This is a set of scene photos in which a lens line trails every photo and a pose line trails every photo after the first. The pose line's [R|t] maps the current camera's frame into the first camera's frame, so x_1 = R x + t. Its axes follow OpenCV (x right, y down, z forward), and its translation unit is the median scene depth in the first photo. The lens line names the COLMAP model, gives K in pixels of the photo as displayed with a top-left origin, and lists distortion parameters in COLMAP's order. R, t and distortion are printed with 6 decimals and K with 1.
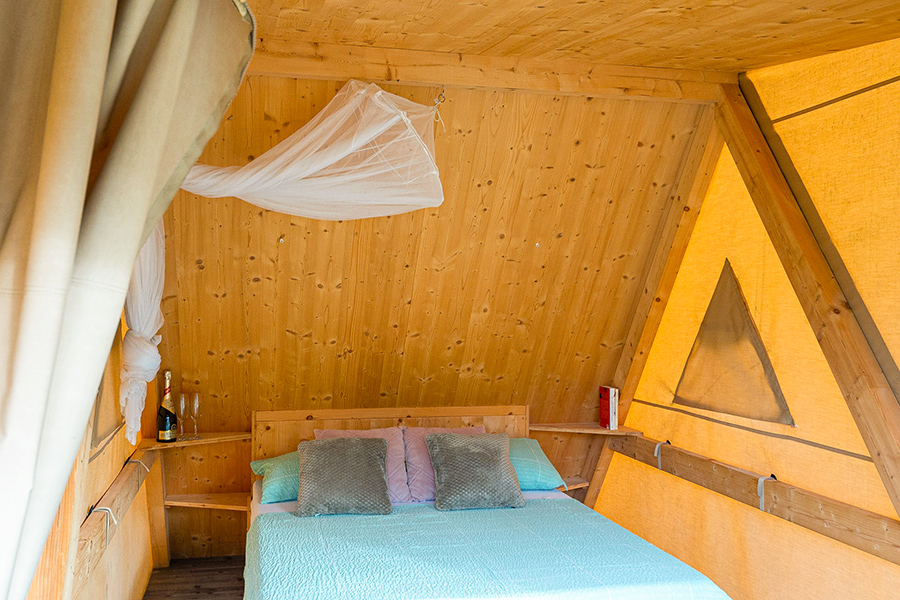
lens RADIAL K [[893.7, 0, 446.0], [0, 893.7, 298.9], [0, 0, 1]] dist [0.001664, 0.000000]
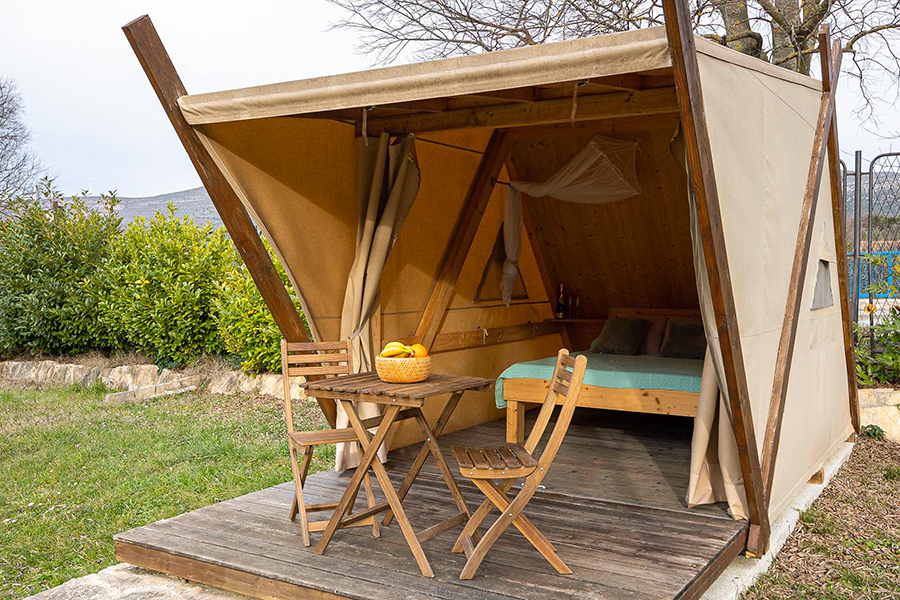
lens RADIAL K [[858.4, 0, 452.8], [0, 858.4, 309.1], [0, 0, 1]] dist [-0.008360, 0.000000]
pose [[0.714409, 0.029815, -0.699093, 0.860261], [0.002789, 0.998963, 0.045454, 0.051798], [0.699723, -0.034423, 0.713585, -0.530849]]
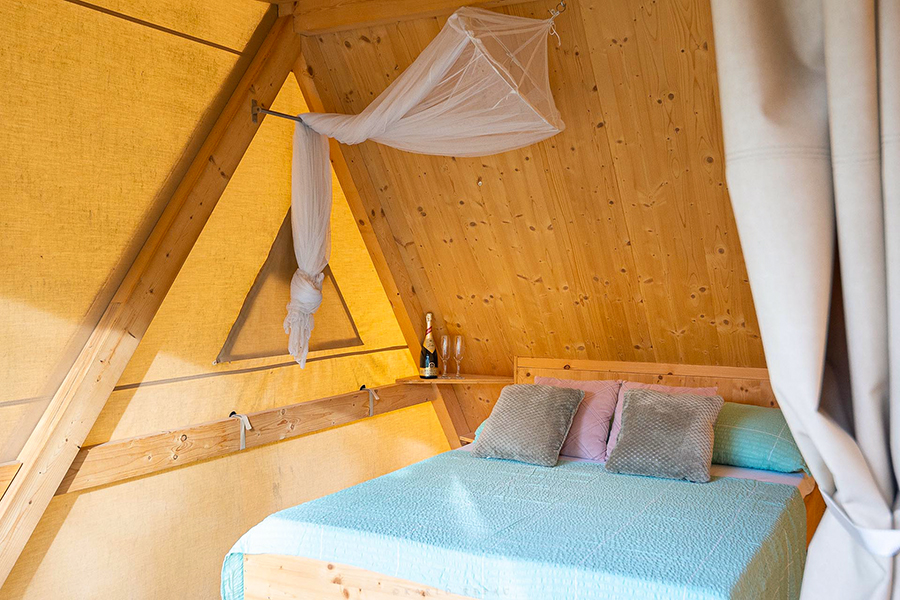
lens RADIAL K [[893.7, 0, 448.0], [0, 893.7, 305.1], [0, 0, 1]] dist [0.001664, 0.000000]
pose [[0.750881, 0.017231, -0.660213, 0.429334], [0.007853, 0.999356, 0.035014, 0.033920], [0.660391, -0.031476, 0.750262, 0.209423]]
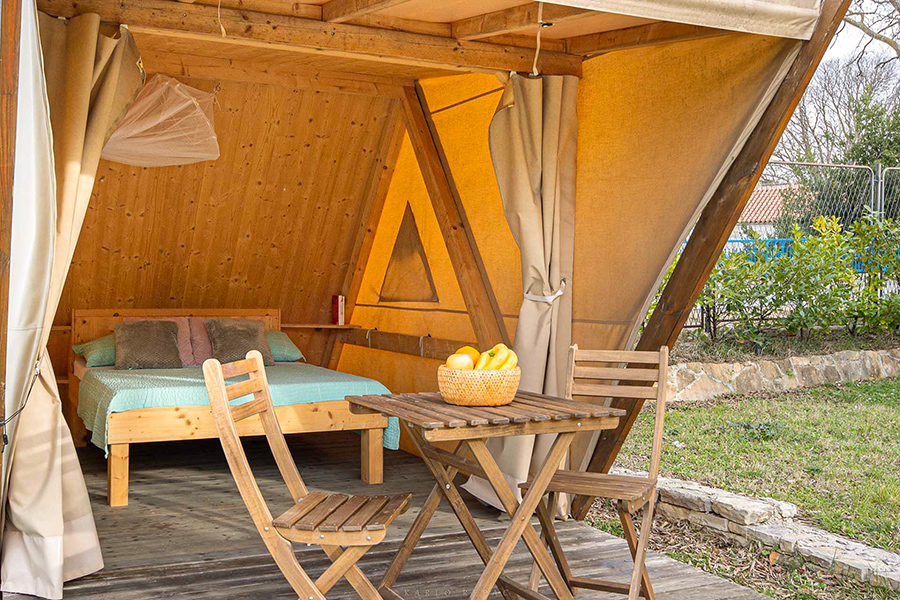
lens RADIAL K [[980.9, 0, 427.2], [0, 980.9, 309.6], [0, 0, 1]] dist [-0.001577, 0.000000]
pose [[0.976477, 0.000784, 0.215620, -0.014416], [-0.008303, 0.999388, 0.033973, 0.078041], [-0.215461, -0.034964, 0.975886, -0.607532]]
